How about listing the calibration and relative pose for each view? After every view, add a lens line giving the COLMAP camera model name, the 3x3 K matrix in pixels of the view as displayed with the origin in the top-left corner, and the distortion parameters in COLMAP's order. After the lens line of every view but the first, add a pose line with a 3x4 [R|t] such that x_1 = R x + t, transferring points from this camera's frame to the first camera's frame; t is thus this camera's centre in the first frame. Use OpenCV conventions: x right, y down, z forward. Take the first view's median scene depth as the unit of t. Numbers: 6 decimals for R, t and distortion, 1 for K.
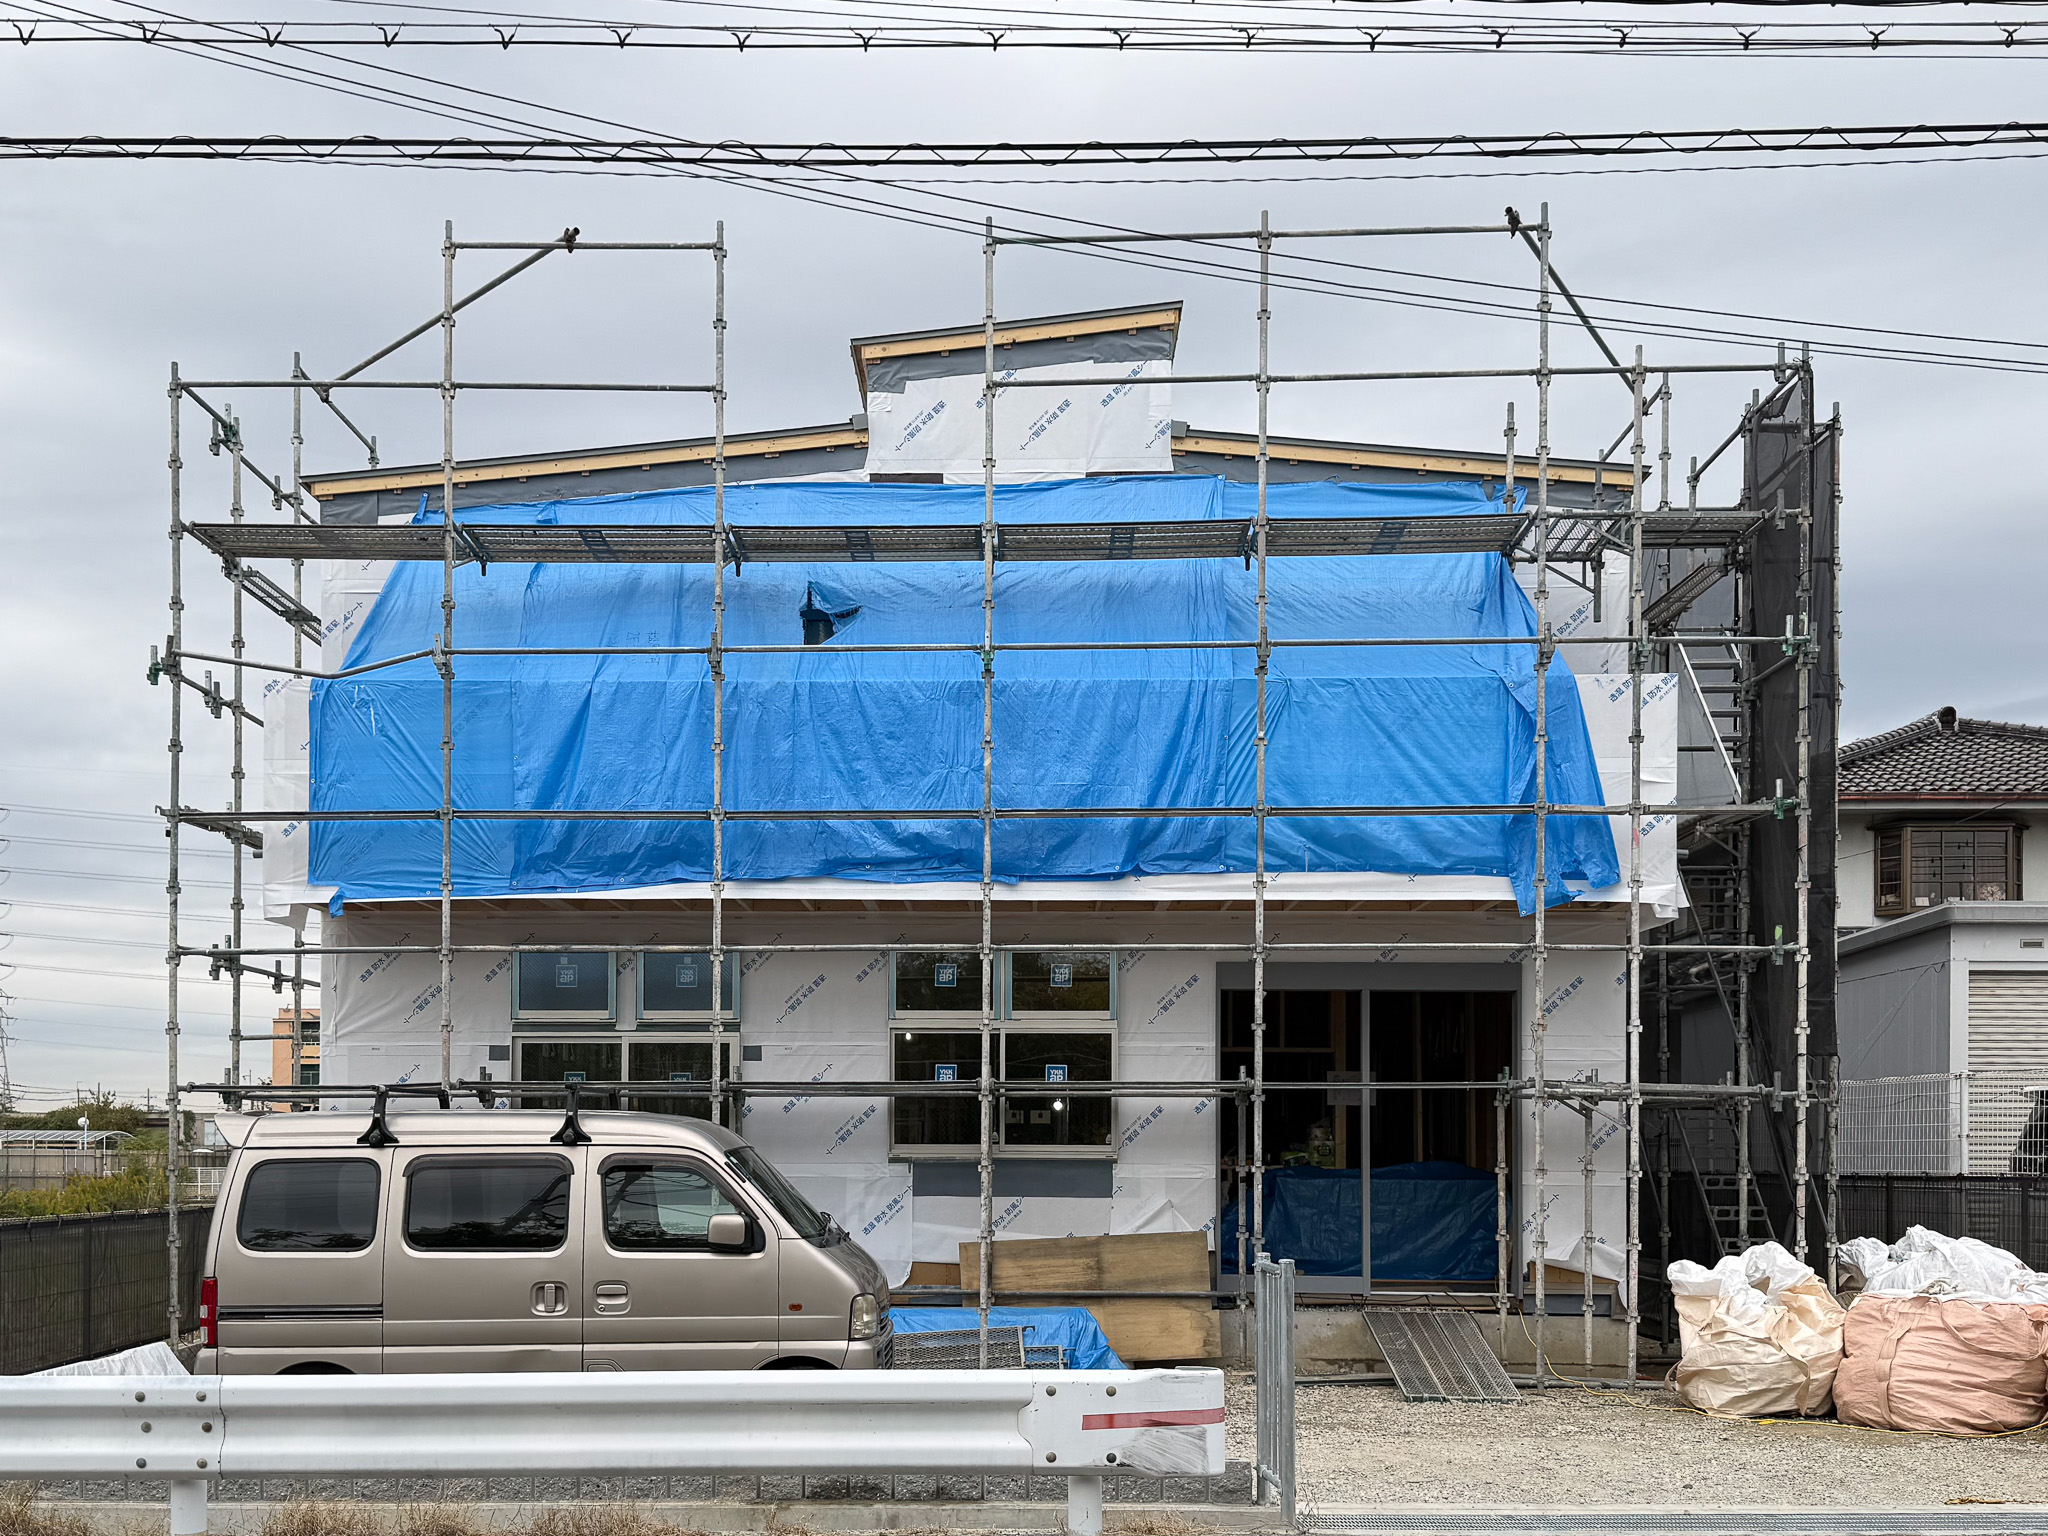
lens RADIAL K [[1867.5, 0, 968.7], [0, 1867.5, 878.0], [0, 0, 1]] dist [0.151651, -0.264100]
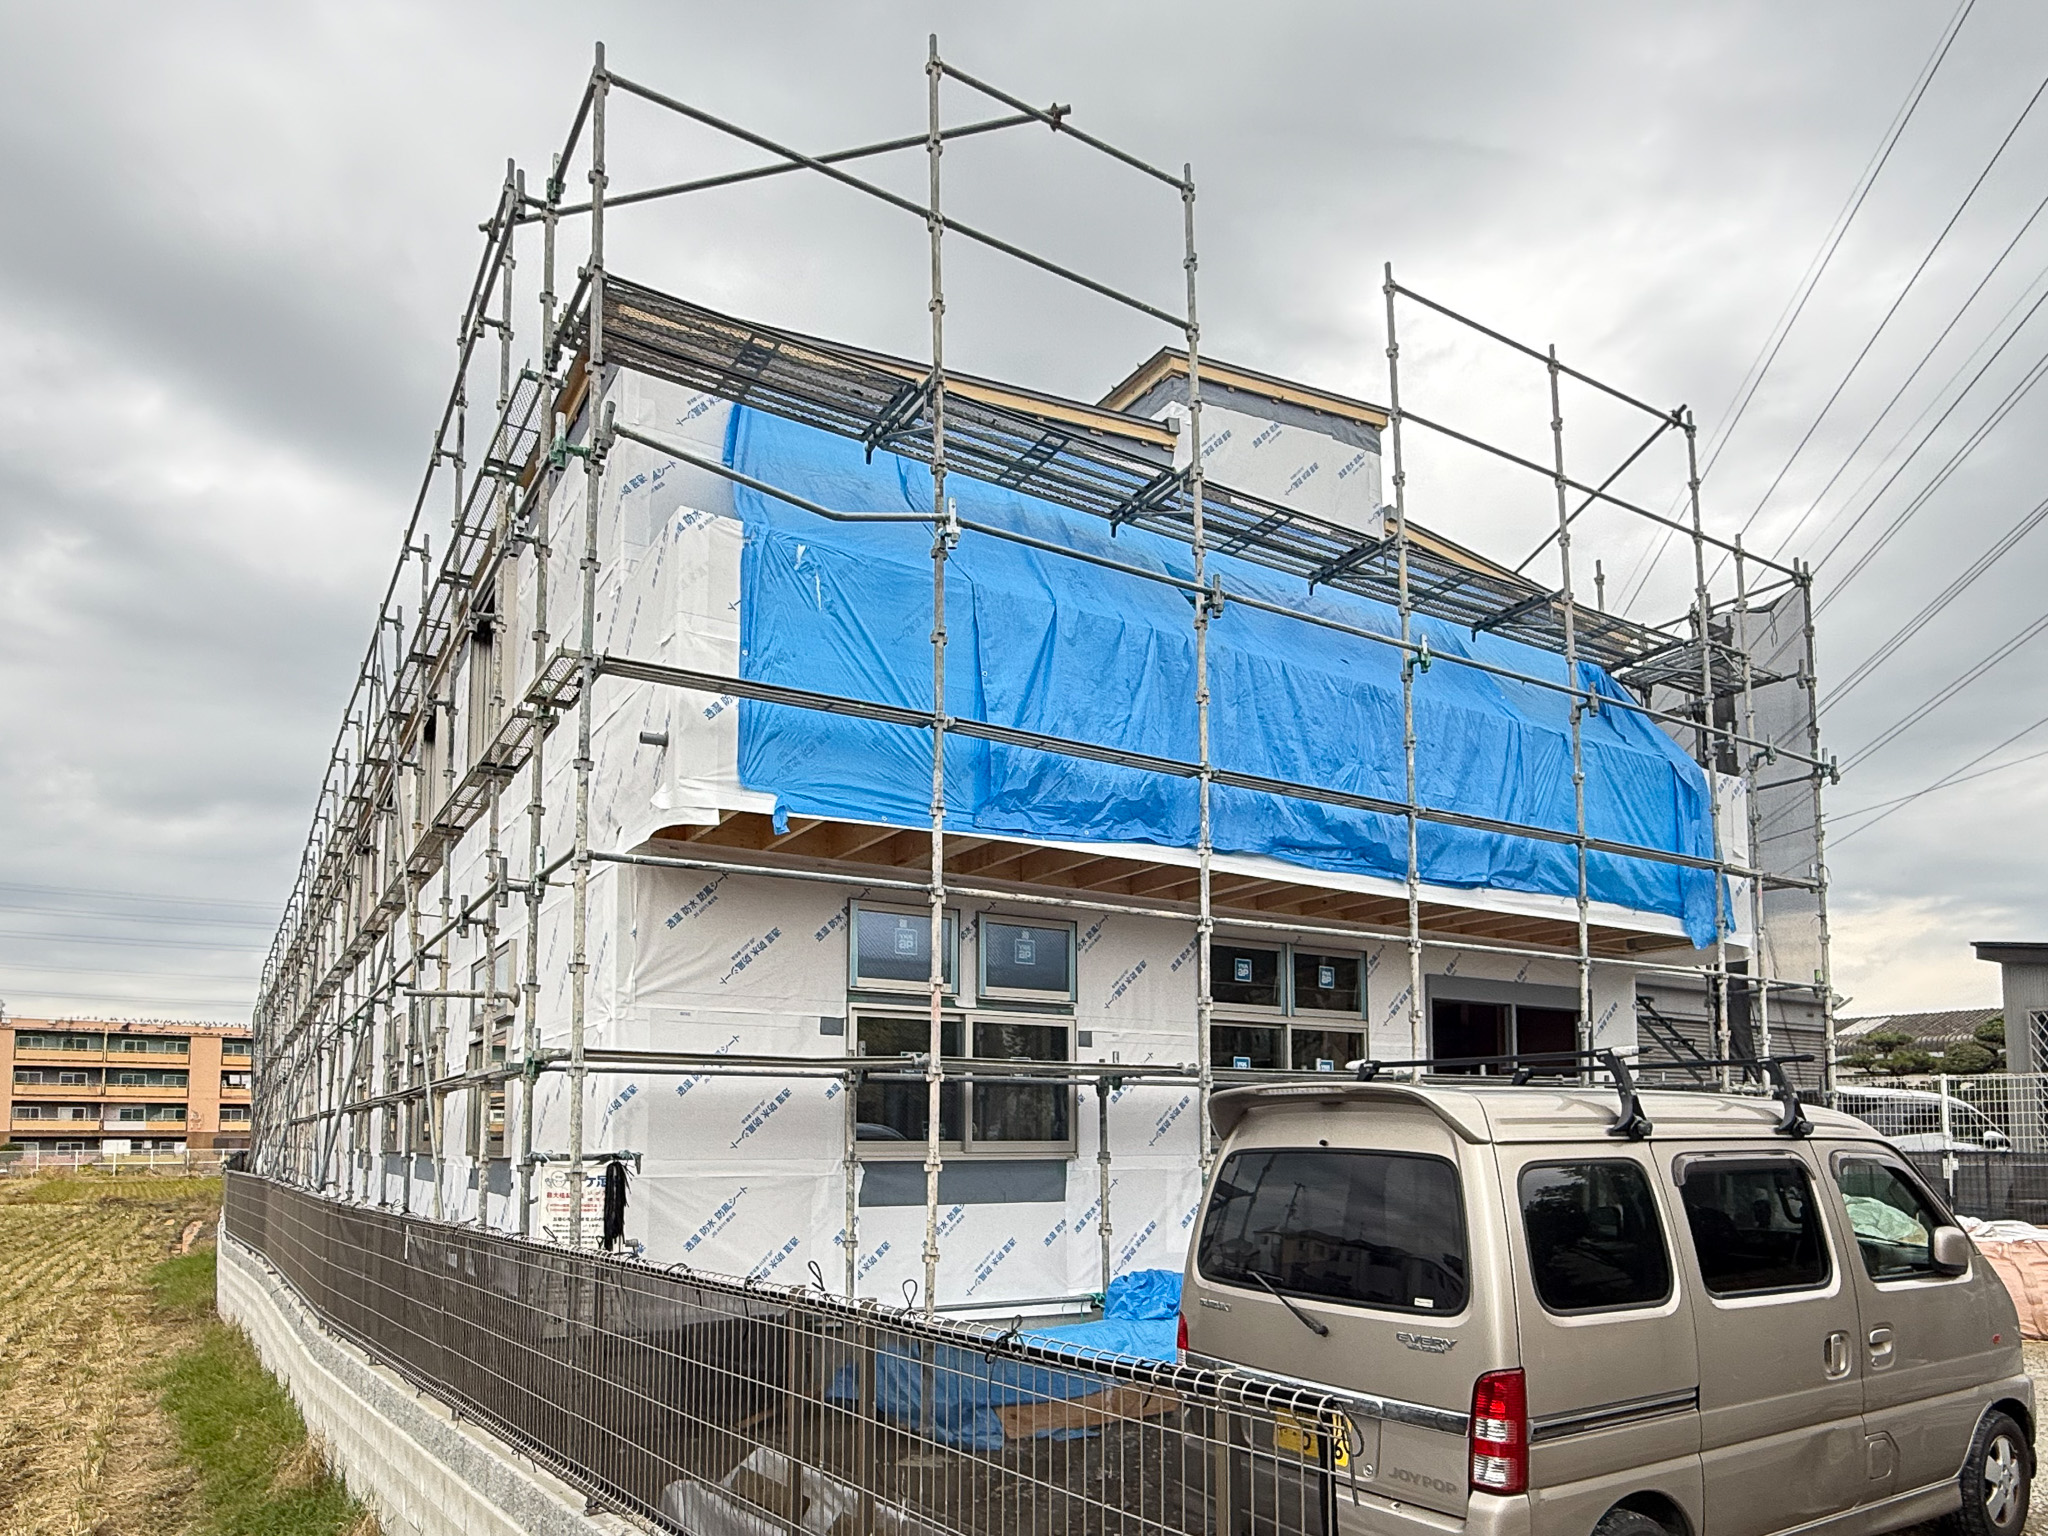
lens RADIAL K [[1227.1, 0, 1031.3], [0, 1227.1, 927.4], [0, 0, 1]] dist [0.000252, -0.000691]
pose [[0.843825, 0.085105, 0.529827, -0.502652], [-0.072661, 0.996371, -0.044321, 0.071794], [-0.531677, -0.001098, 0.846947, 0.527129]]
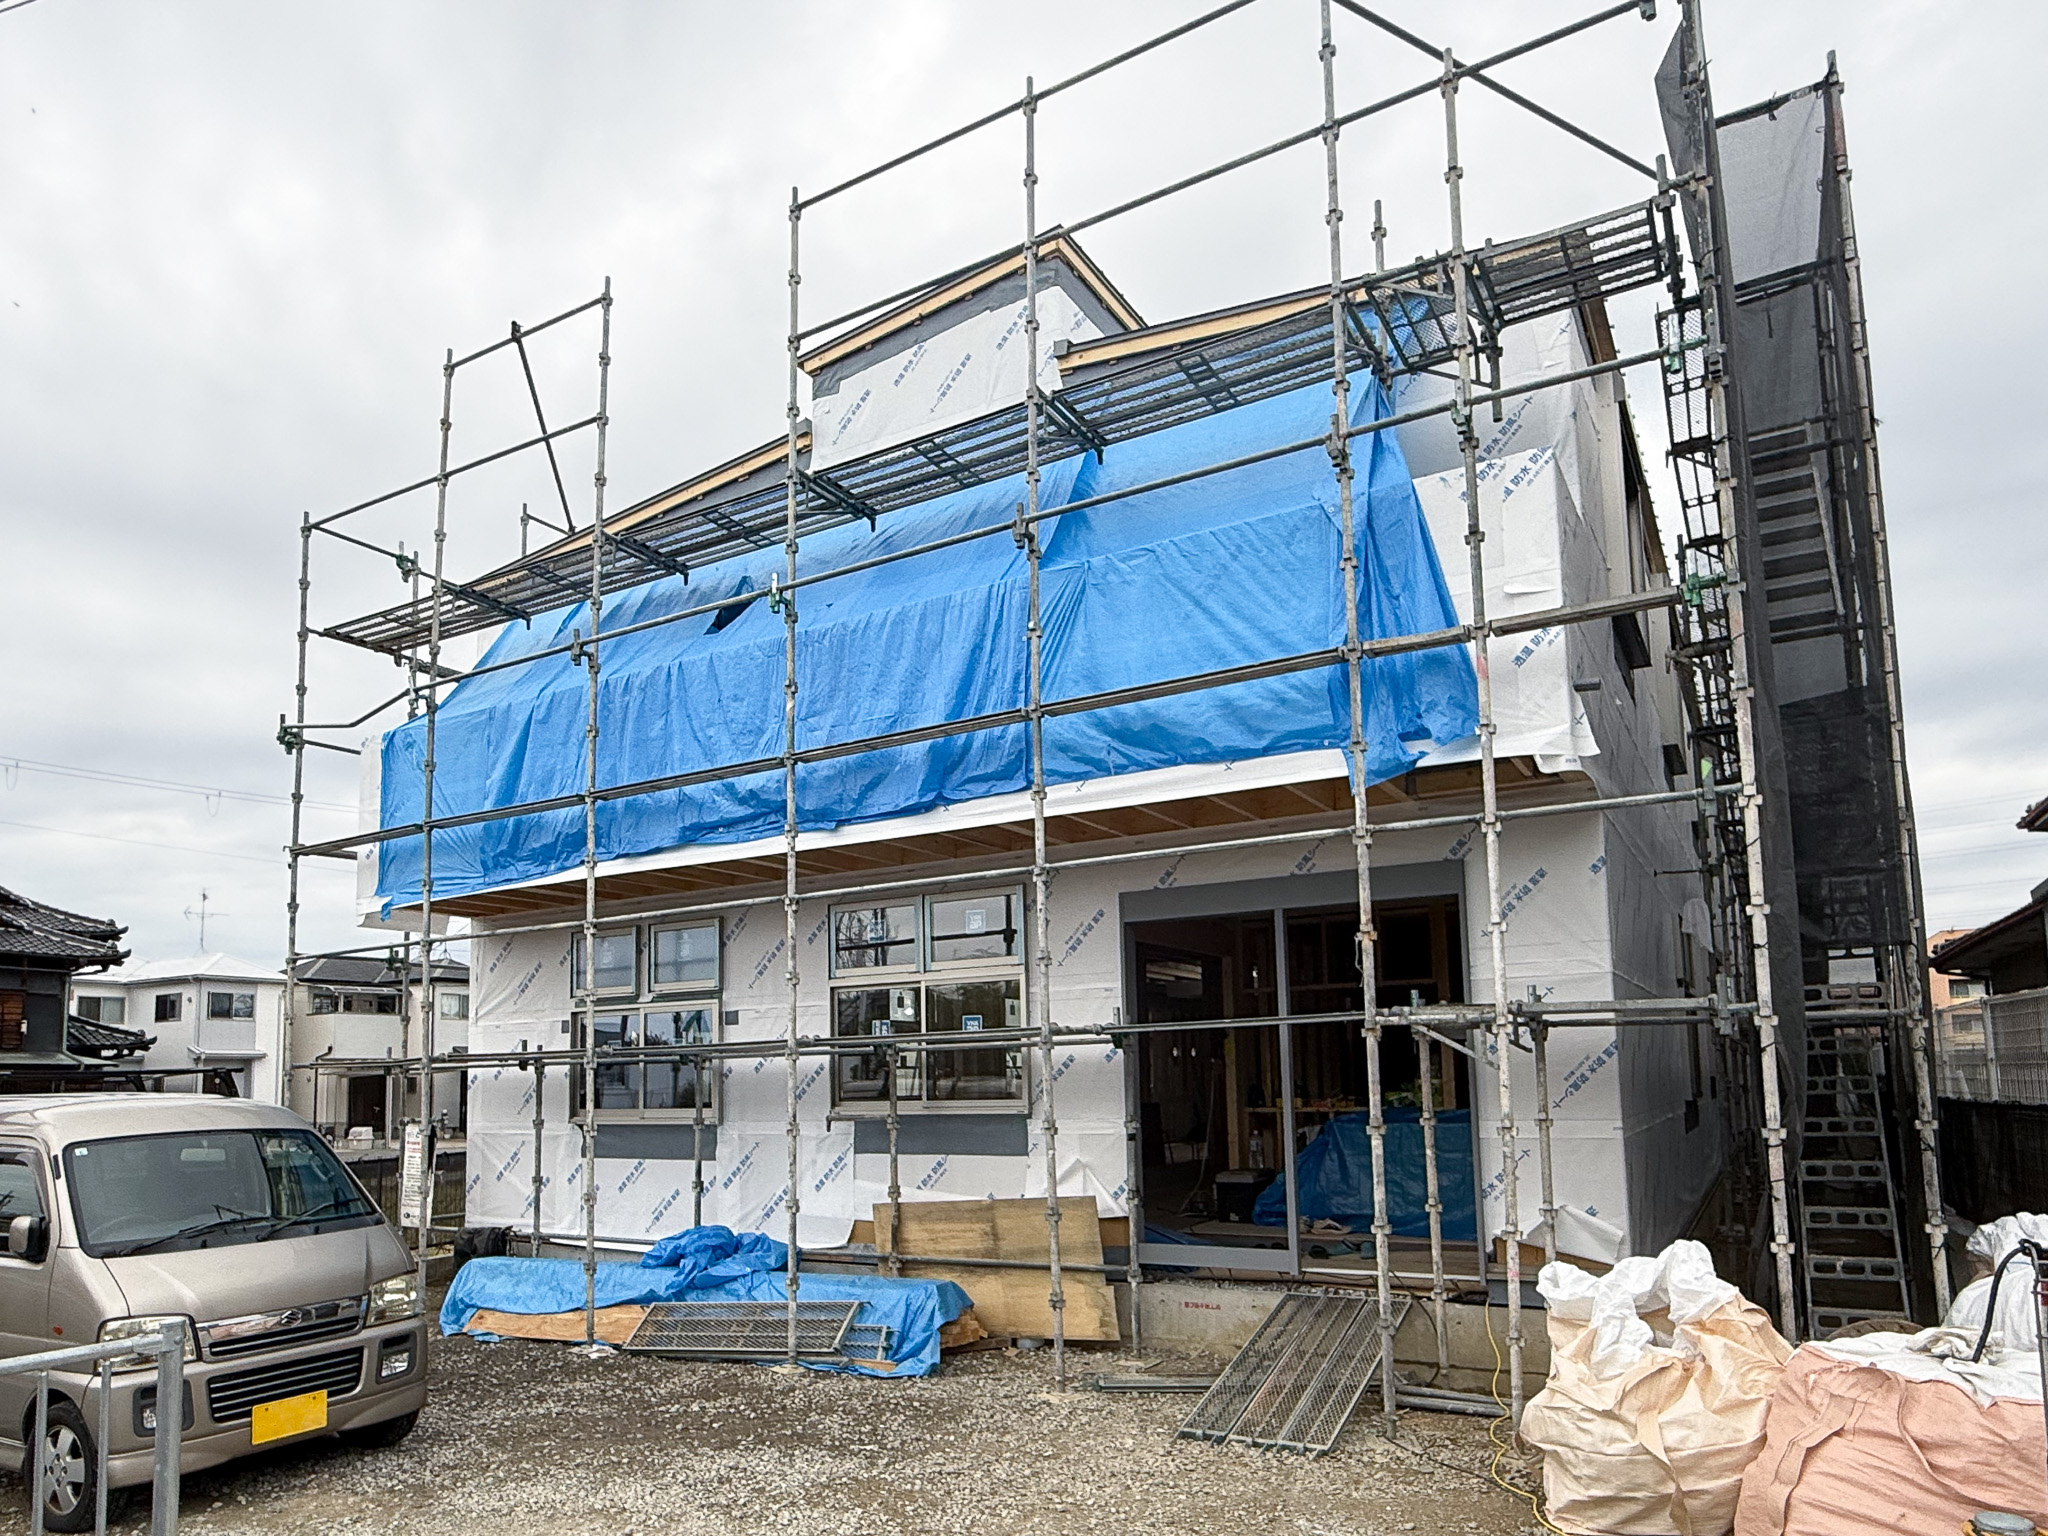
lens RADIAL K [[1230.9, 0, 1024.6], [0, 1230.9, 834.8], [0, 0, 1]] dist [0.000091, -0.000587]
pose [[0.885436, -0.112972, -0.450821, 0.387449], [0.091184, 0.993382, -0.069843, 0.057763], [0.455728, 0.020734, 0.889878, 0.478074]]
